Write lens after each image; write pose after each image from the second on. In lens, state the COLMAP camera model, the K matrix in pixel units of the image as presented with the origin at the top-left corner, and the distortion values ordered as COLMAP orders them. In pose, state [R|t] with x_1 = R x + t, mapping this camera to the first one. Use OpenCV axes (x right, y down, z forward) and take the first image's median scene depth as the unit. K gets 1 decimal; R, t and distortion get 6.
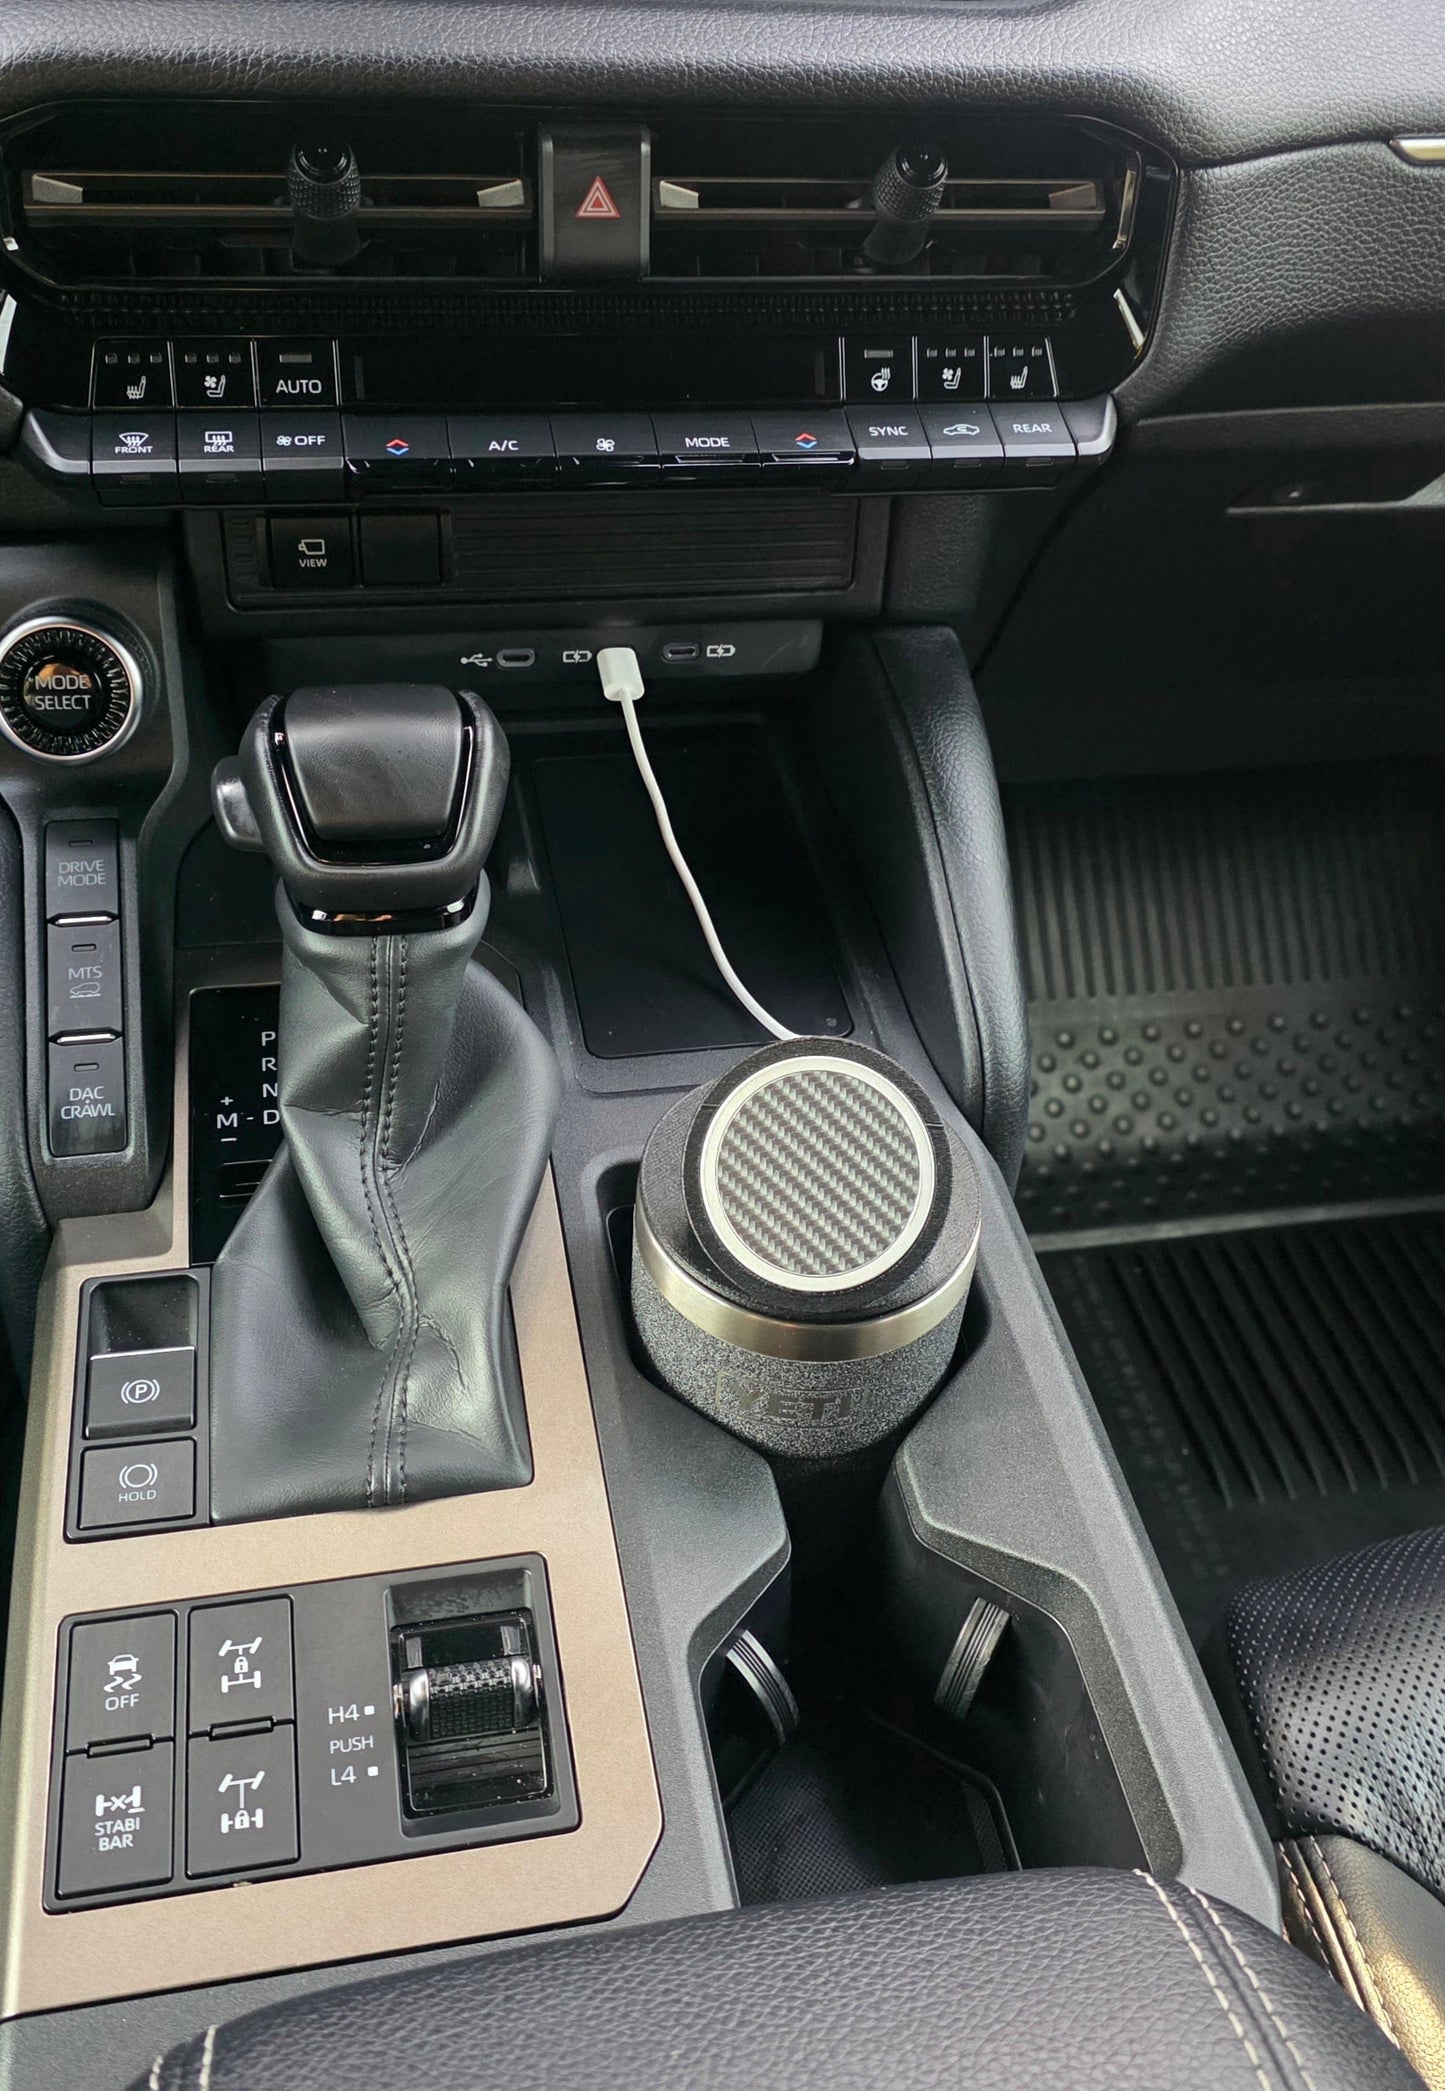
lens RADIAL K [[2086.3, 0, 723.9], [0, 2086.3, 944.0], [0, 0, 1]] dist [0.023643, 0.000000]
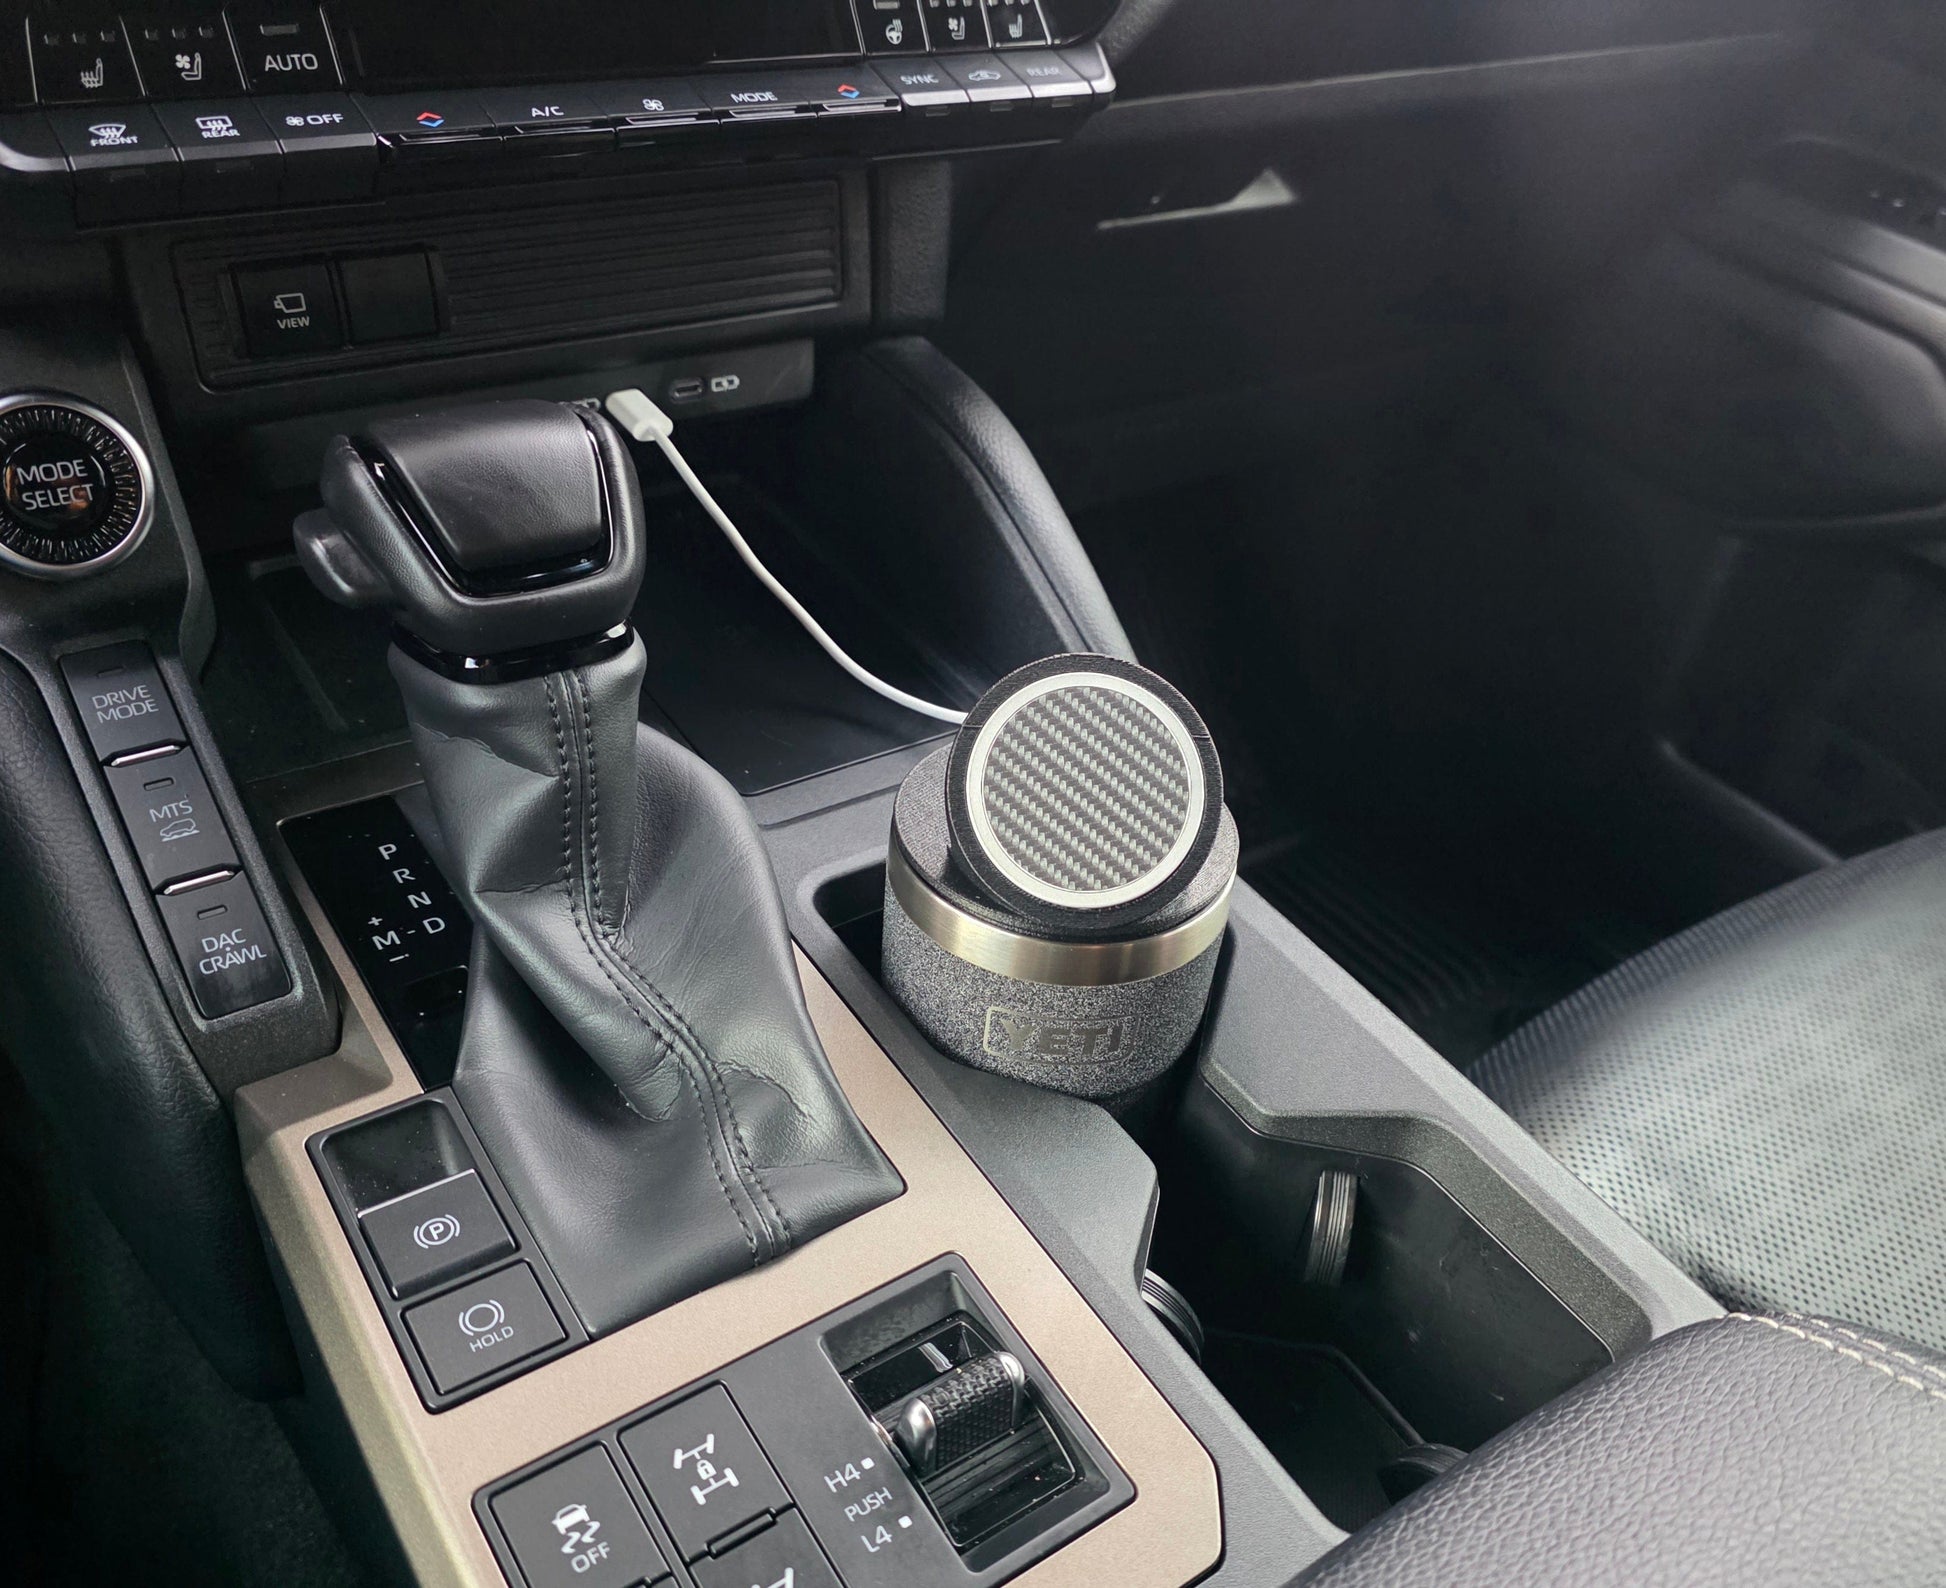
lens RADIAL K [[1681.5, 0, 1019.4], [0, 1681.5, 883.9], [0, 0, 1]] dist [0.041454, -0.062896]
pose [[0.911615, -0.240375, 0.333433, -0.245640], [0.229107, 0.970633, 0.073354, 0.076414], [-0.341274, 0.009521, 0.939916, 0.257772]]
